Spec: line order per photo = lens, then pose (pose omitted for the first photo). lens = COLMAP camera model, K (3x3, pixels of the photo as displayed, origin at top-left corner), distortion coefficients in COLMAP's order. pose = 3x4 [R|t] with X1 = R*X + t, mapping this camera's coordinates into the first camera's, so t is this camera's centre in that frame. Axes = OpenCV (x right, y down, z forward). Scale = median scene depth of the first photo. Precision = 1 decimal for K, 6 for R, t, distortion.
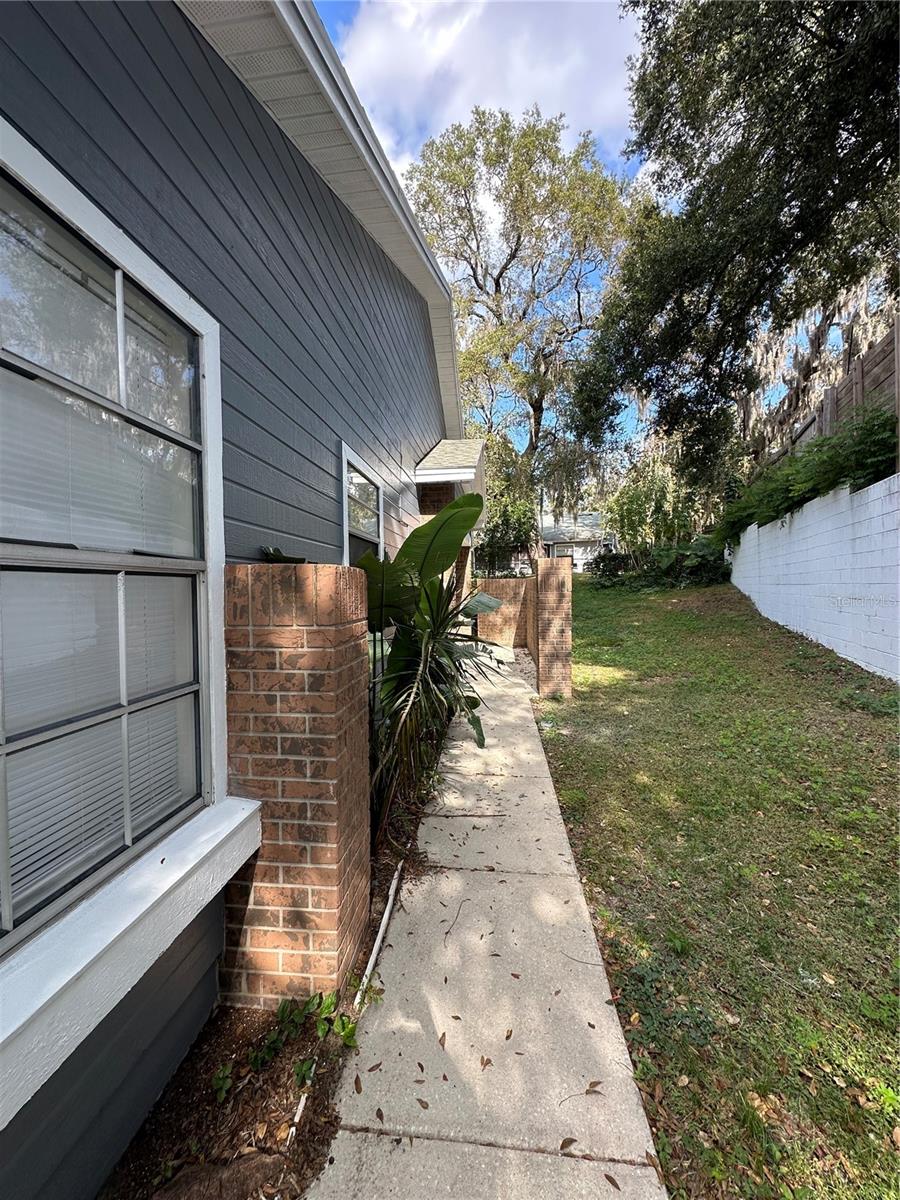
lens RADIAL K [[477.6, 0, 450.0], [0, 477.6, 600.0], [0, 0, 1]] dist [-0.001749, -0.000256]
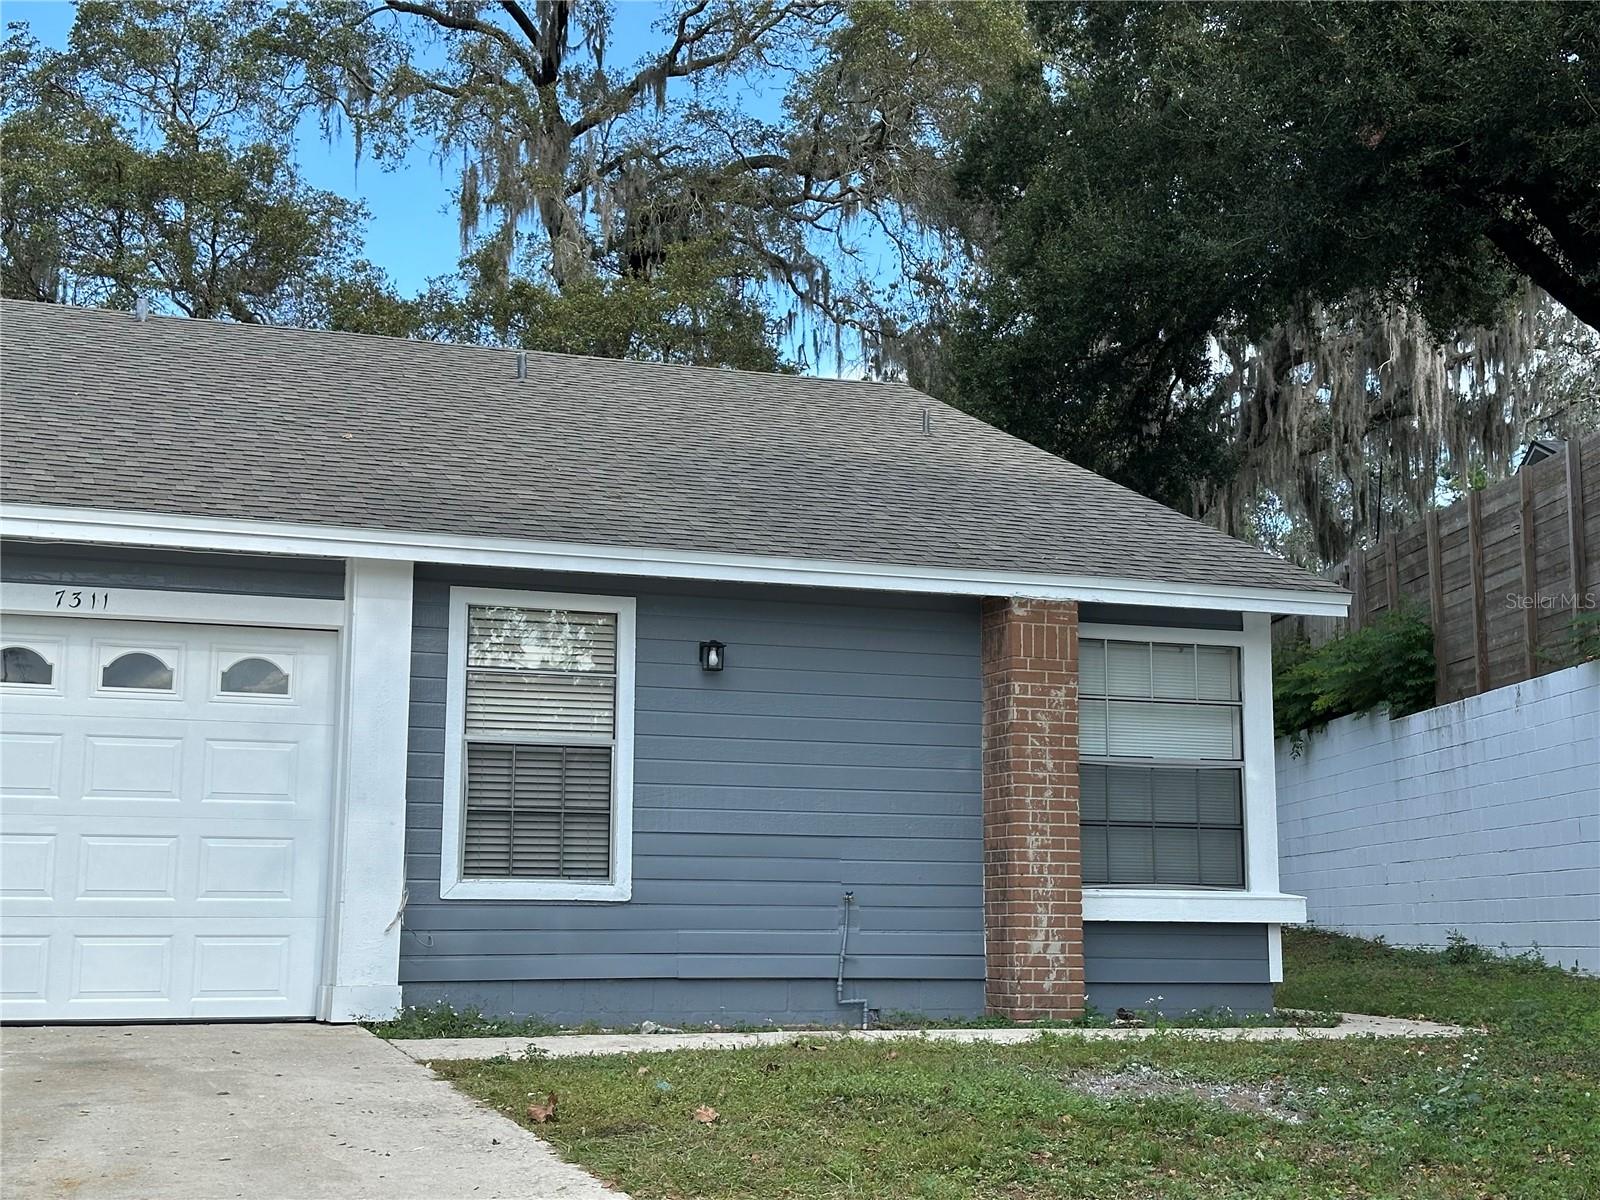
lens RADIAL K [[2275.2, 0, 800.0], [0, 2275.2, 600.0], [0, 0, 1]] dist [0.278985, 0.015299]
pose [[0.899784, 0.070316, 0.430634, -1.563796], [0.005727, 0.984942, -0.172792, 0.211396], [-0.436299, 0.157941, 0.885832, -1.836601]]
